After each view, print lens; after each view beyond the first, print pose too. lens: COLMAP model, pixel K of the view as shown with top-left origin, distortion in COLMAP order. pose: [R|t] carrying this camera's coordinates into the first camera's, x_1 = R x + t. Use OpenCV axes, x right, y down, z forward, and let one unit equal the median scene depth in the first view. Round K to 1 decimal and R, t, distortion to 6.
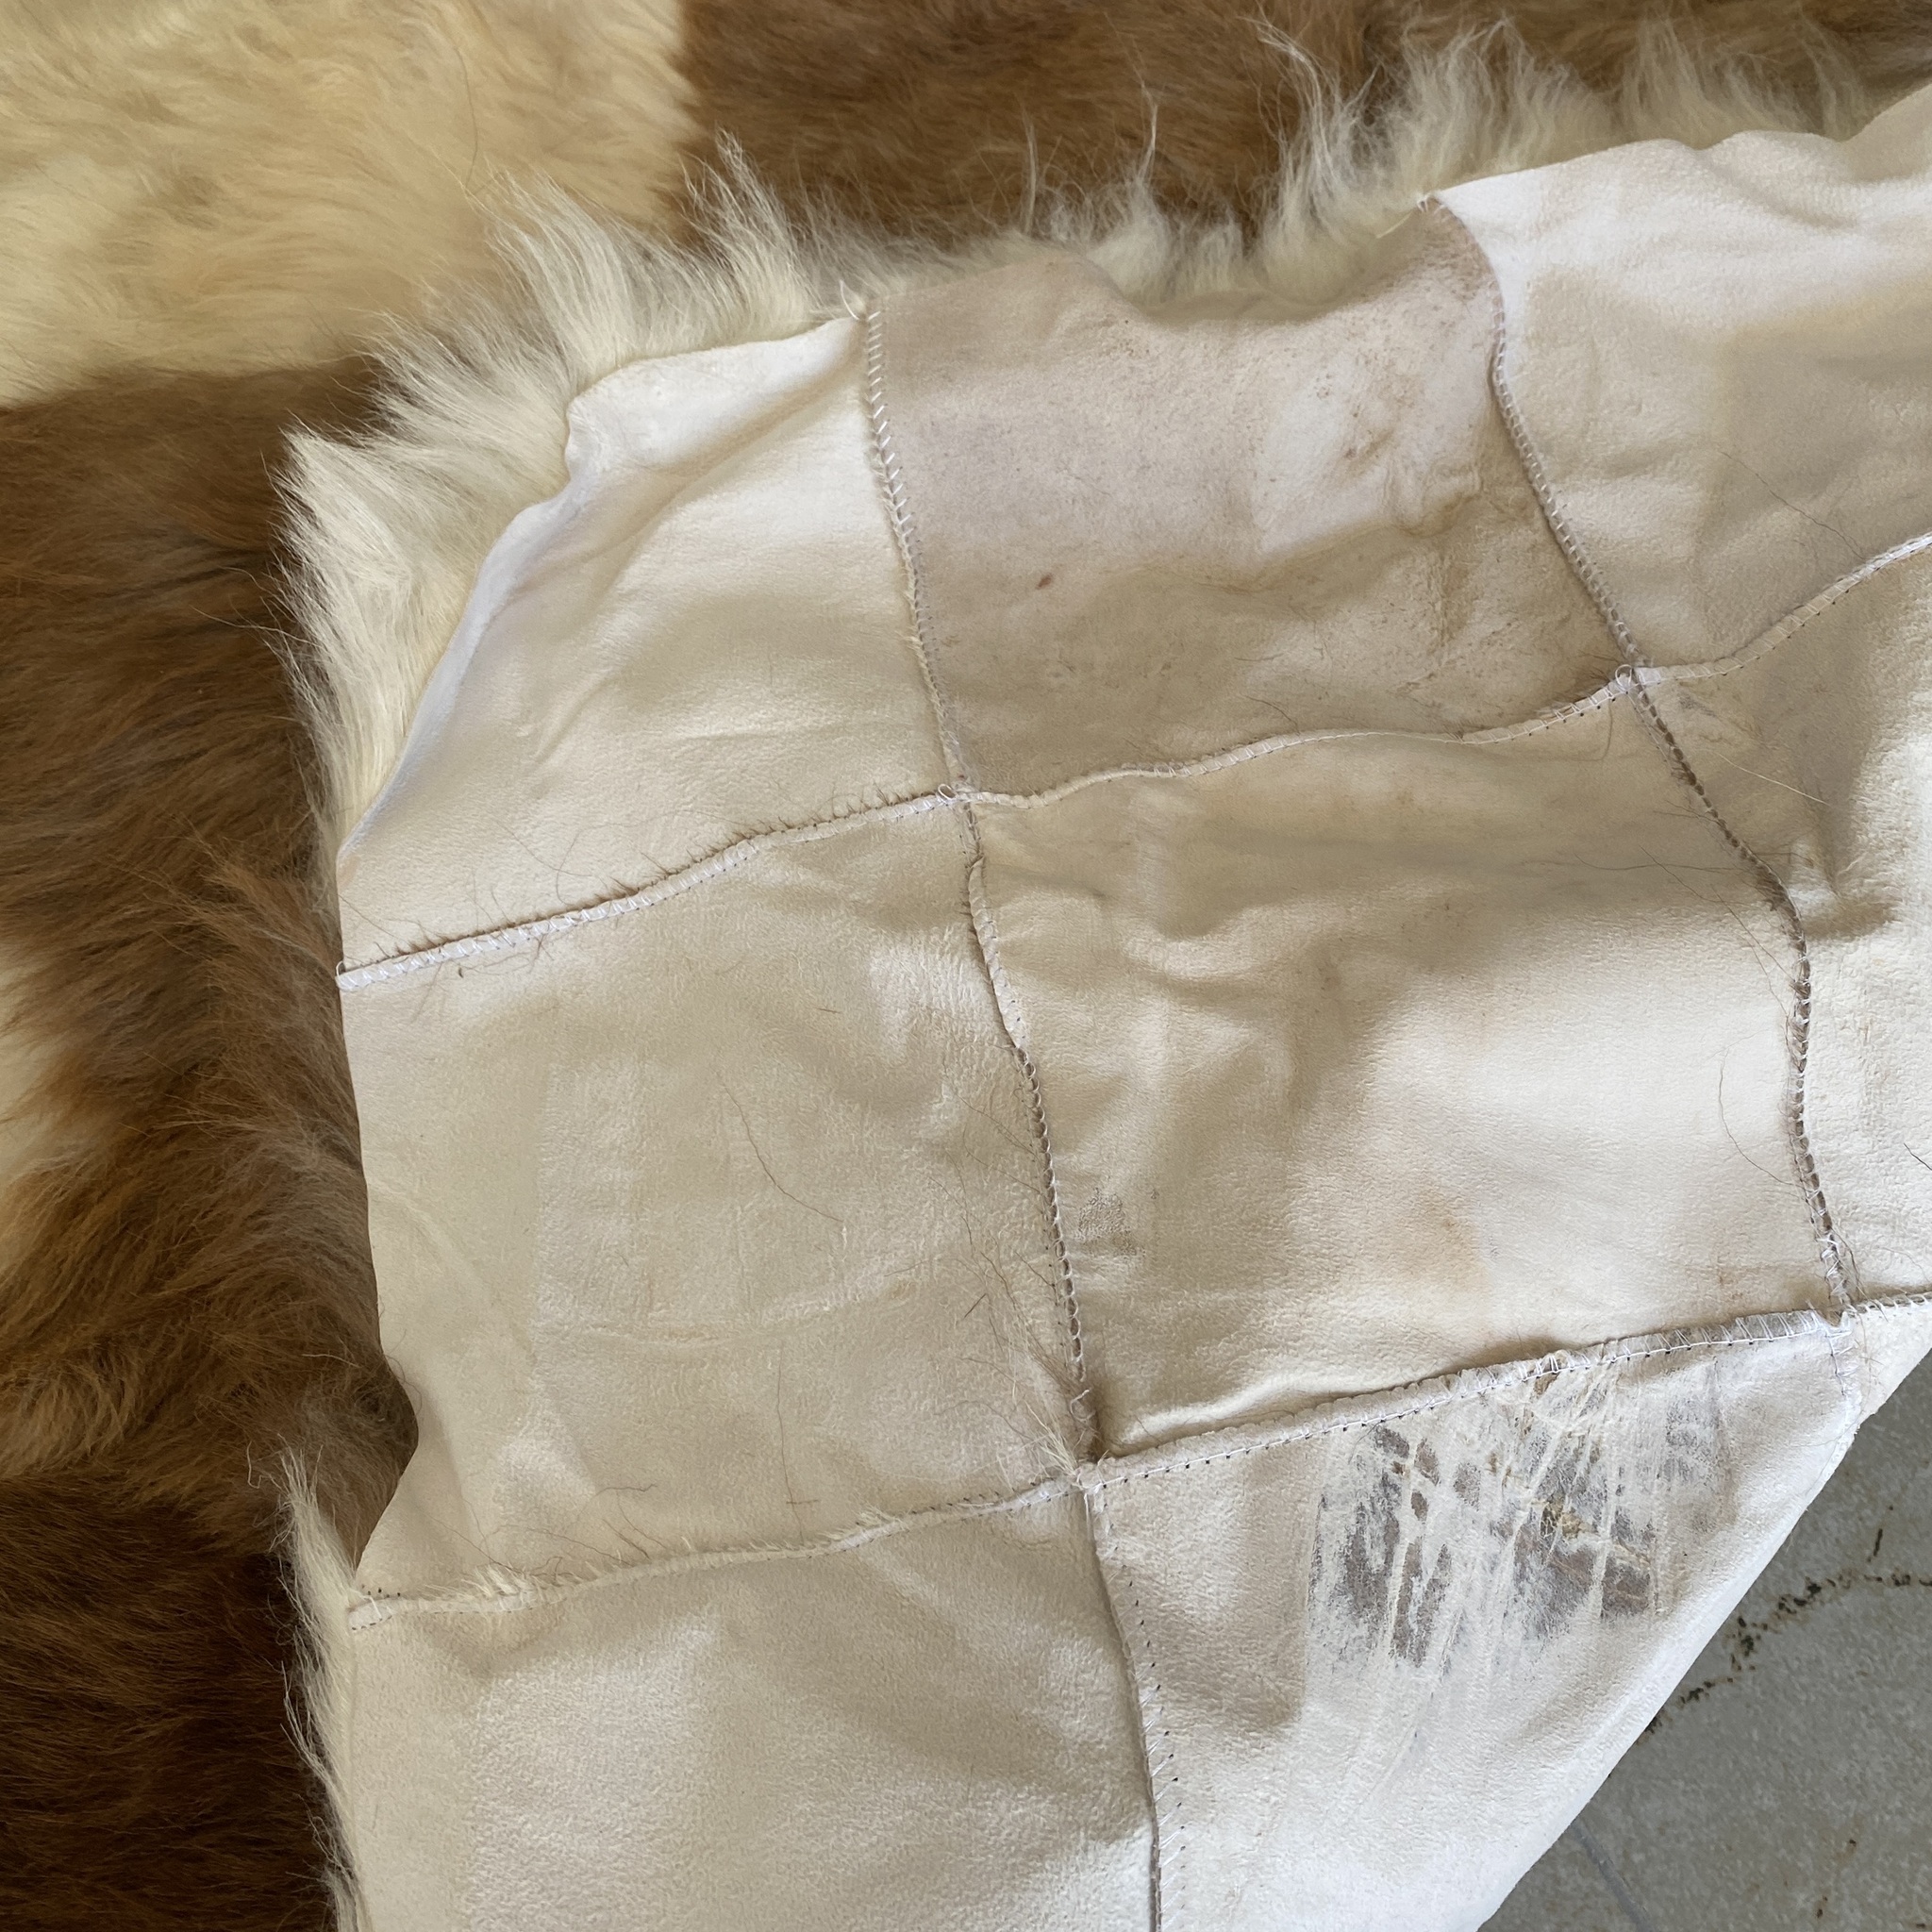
lens RADIAL K [[1924.0, 0, 973.0], [0, 1924.0, 979.1], [0, 0, 1]] dist [0.021654, 0.000000]
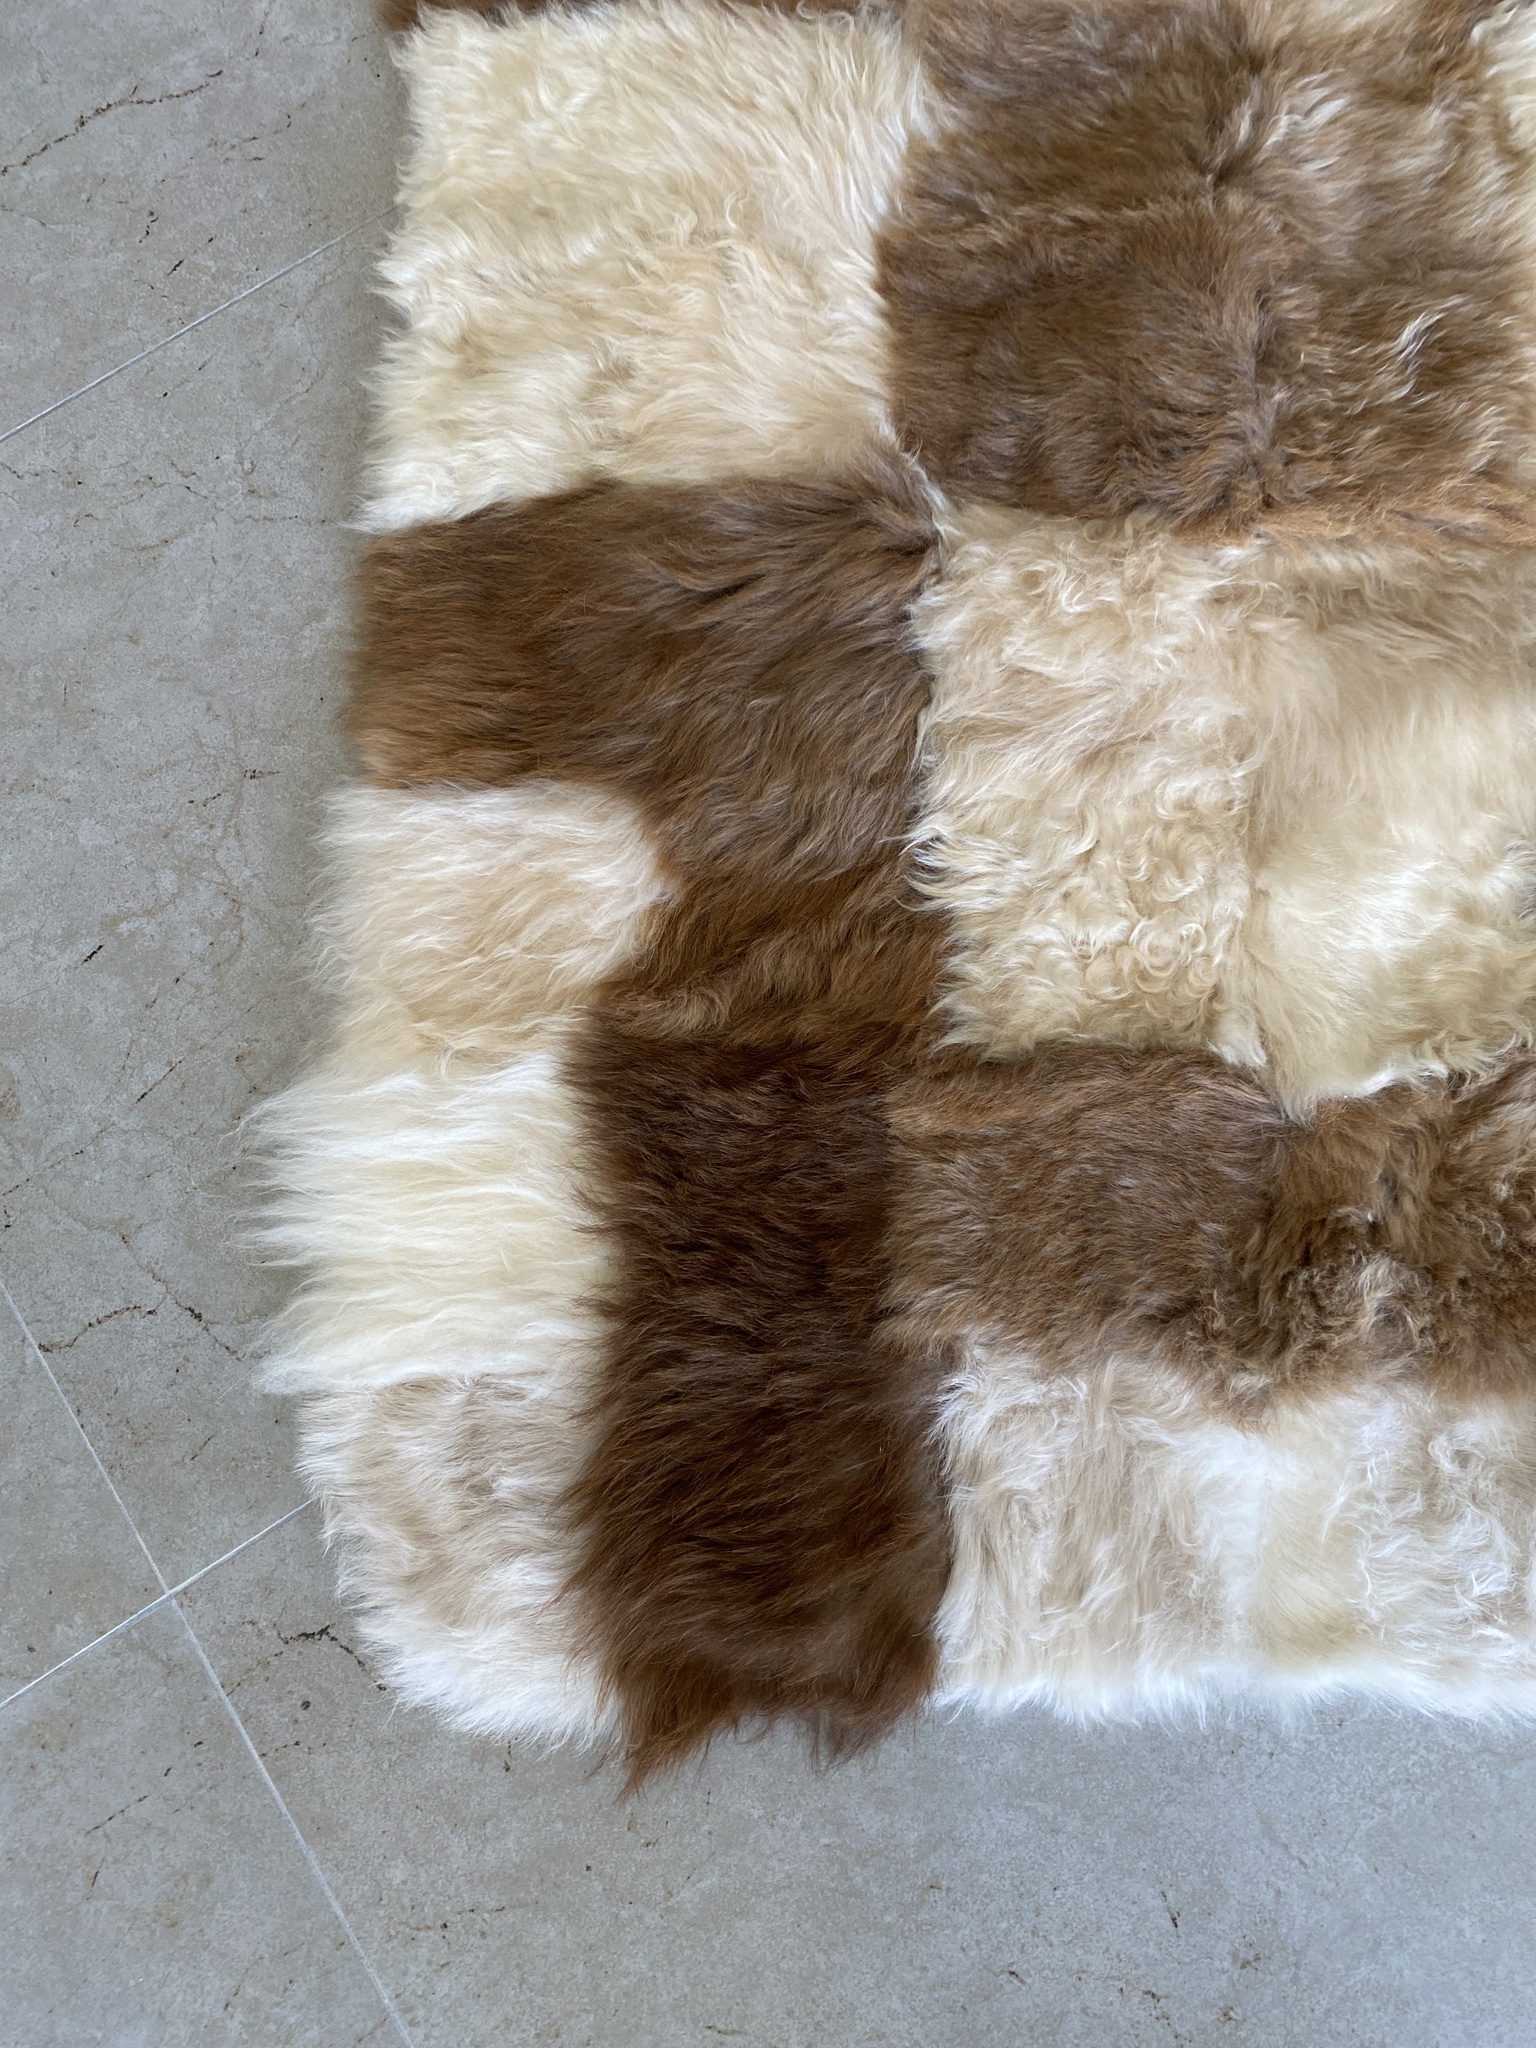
lens RADIAL K [[1531.4, 0, 797.8], [0, 1531.4, 1010.9], [0, 0, 1]] dist [0.027581, -0.015670]
pose [[0.997883, -0.022357, 0.061079, -0.472462], [0.007818, 0.973487, 0.228607, -0.198415], [-0.064570, -0.227646, 0.971601, -0.809552]]
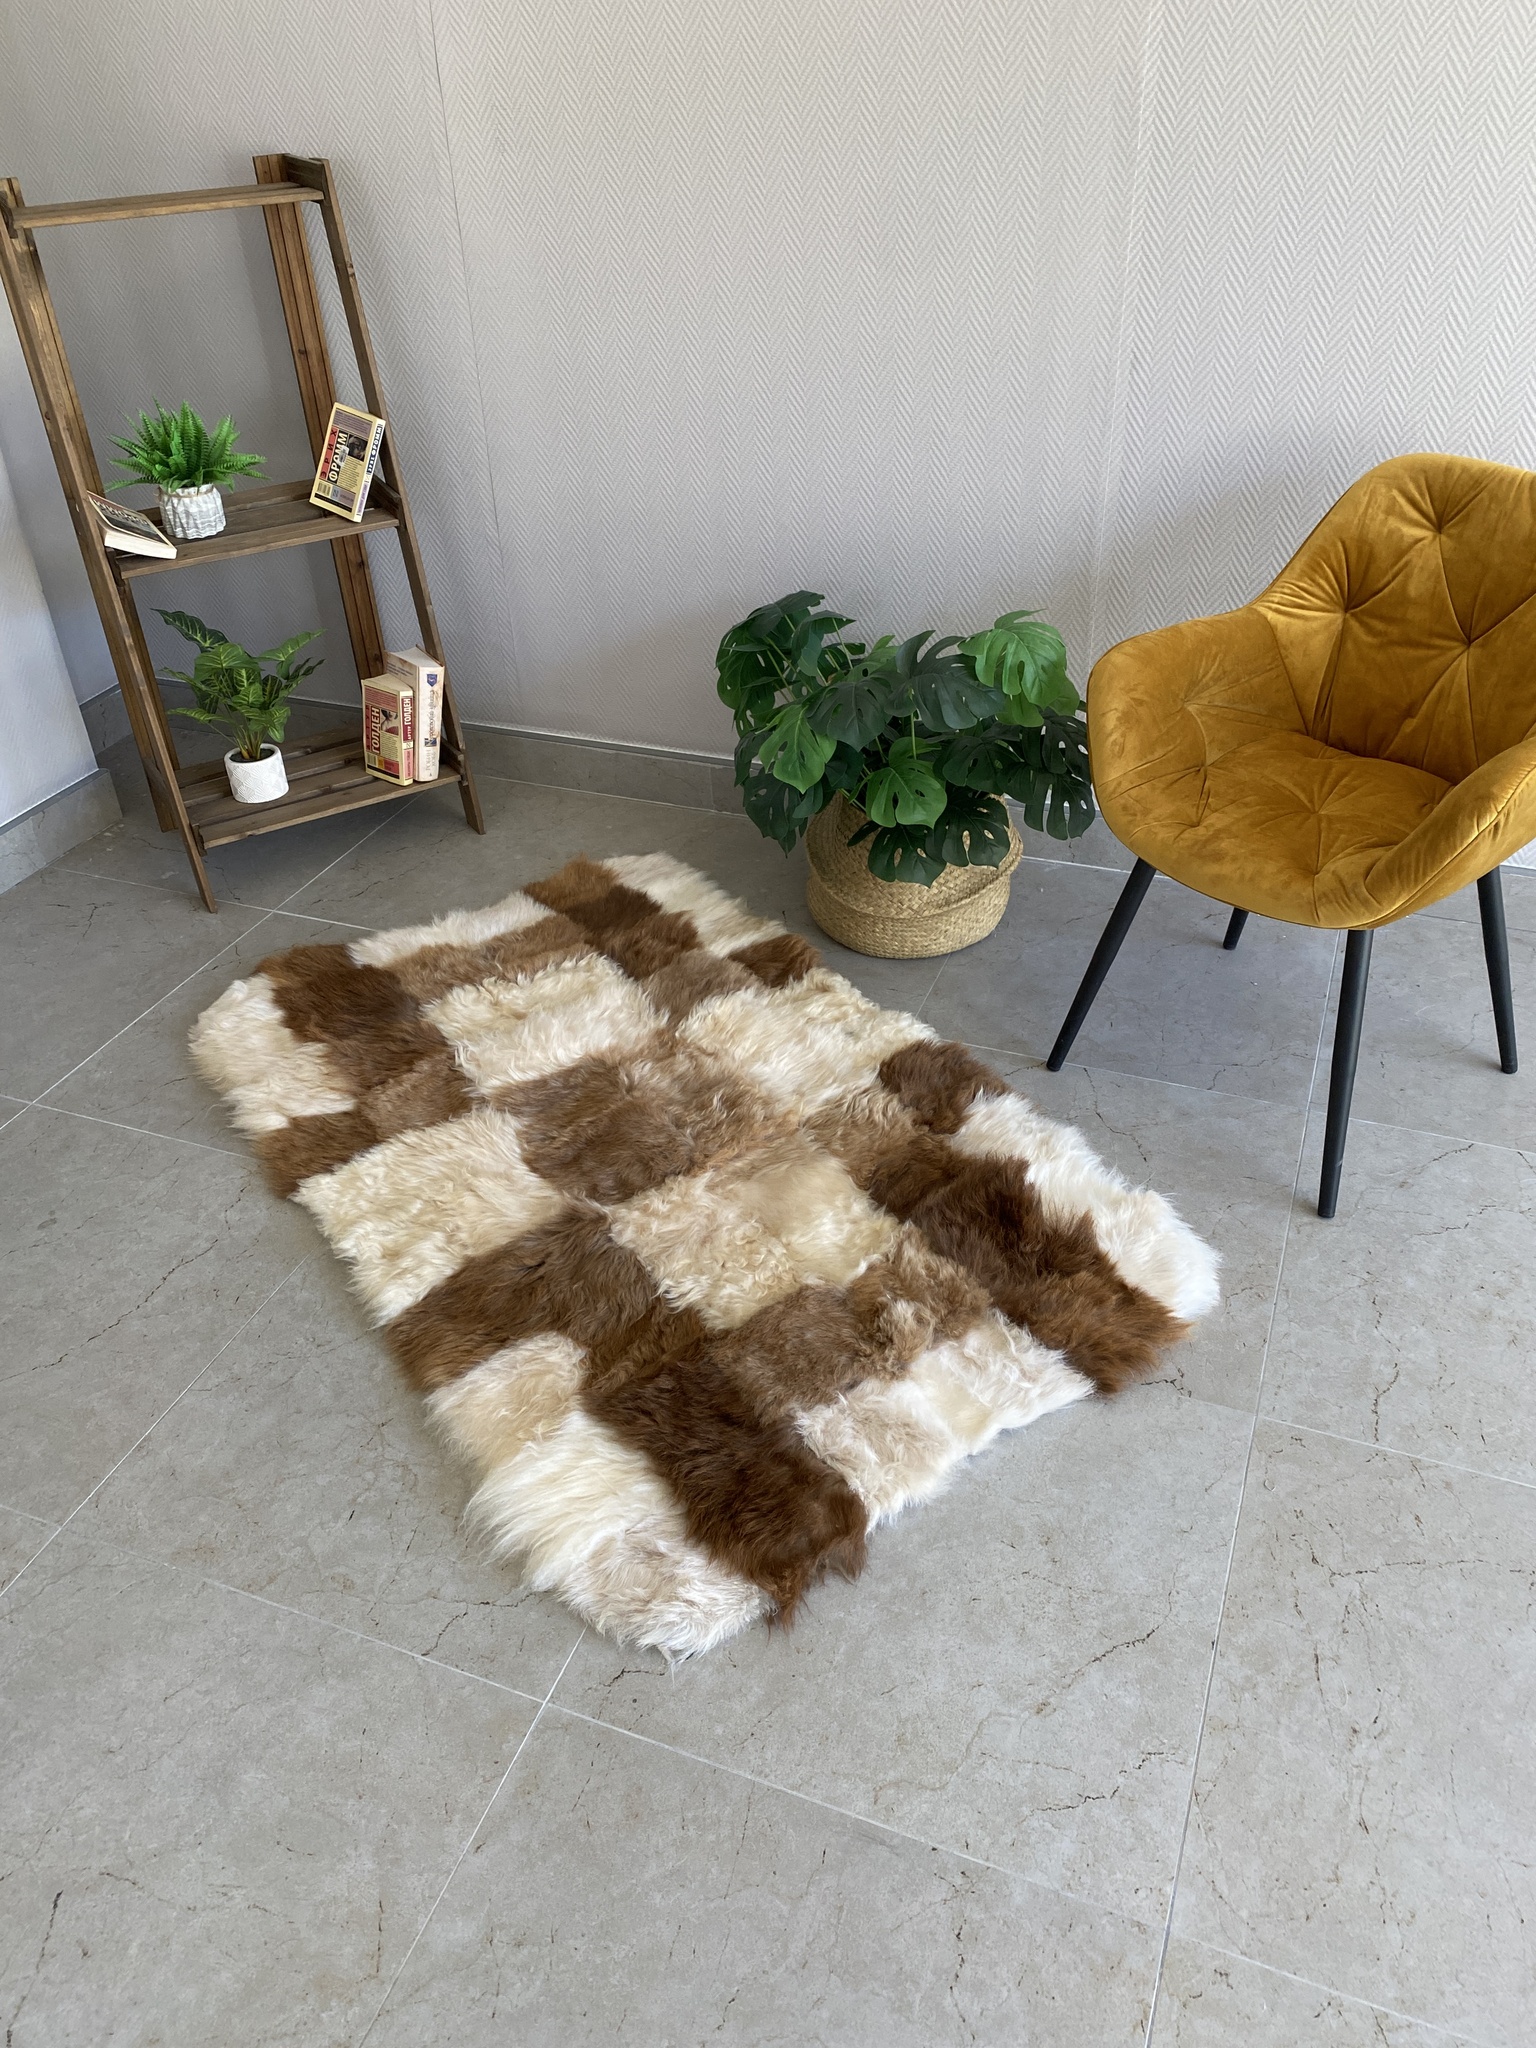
lens RADIAL K [[1531.4, 0, 776.2], [0, 1531.4, 1014.0], [0, 0, 1]] dist [0.027581, -0.015670]
pose [[0.791243, -0.289311, 0.538733, -2.217612], [0.542709, 0.738205, -0.400650, 1.479977], [-0.281783, 0.609387, 0.741111, -3.020027]]
